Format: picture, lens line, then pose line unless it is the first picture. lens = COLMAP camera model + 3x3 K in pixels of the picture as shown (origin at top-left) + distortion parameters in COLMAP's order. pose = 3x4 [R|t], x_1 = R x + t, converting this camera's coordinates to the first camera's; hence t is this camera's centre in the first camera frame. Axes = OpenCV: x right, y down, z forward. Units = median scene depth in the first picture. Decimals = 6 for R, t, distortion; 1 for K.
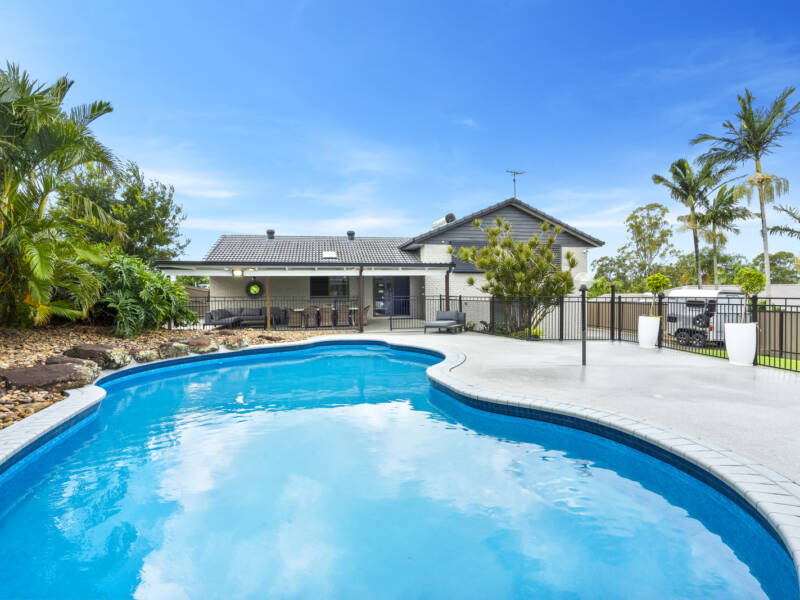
lens RADIAL K [[409.8, 0, 399.6], [0, 409.8, 295.5], [0, 0, 1]] dist [0.016205, 0.000080]
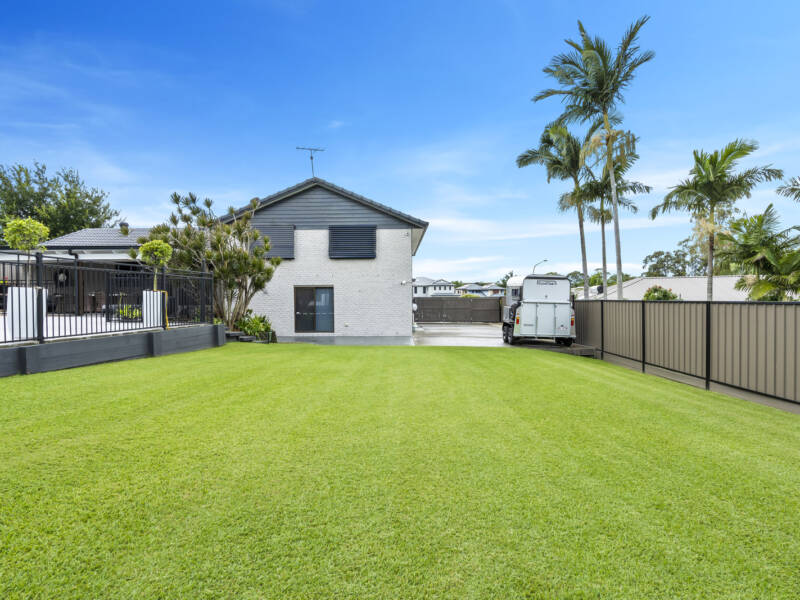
lens RADIAL K [[409.8, 0, 398.2], [0, 409.8, 302.0], [0, 0, 1]] dist [0.016205, 0.000080]
pose [[0.980335, 0.002335, -0.197326, 0.522415], [-0.000764, 0.999967, 0.008035, 0.027187], [0.197338, -0.007726, 0.980305, 0.108883]]
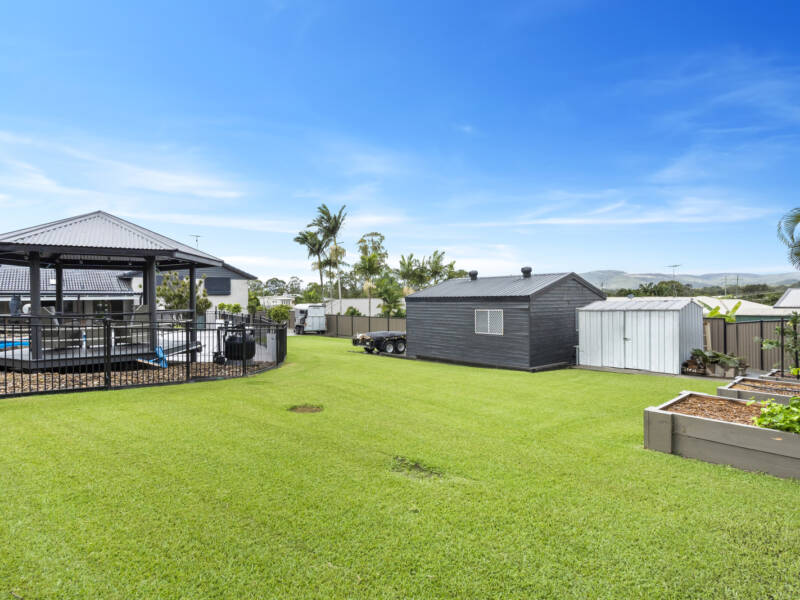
lens RADIAL K [[409.8, 0, 393.0], [0, 409.8, 300.6], [0, 0, 1]] dist [0.016205, 0.000080]
pose [[0.875177, -0.007529, 0.483745, 0.133399], [0.007300, 0.999971, 0.002356, -0.026462], [-0.483748, 0.001470, 0.875206, -0.698521]]
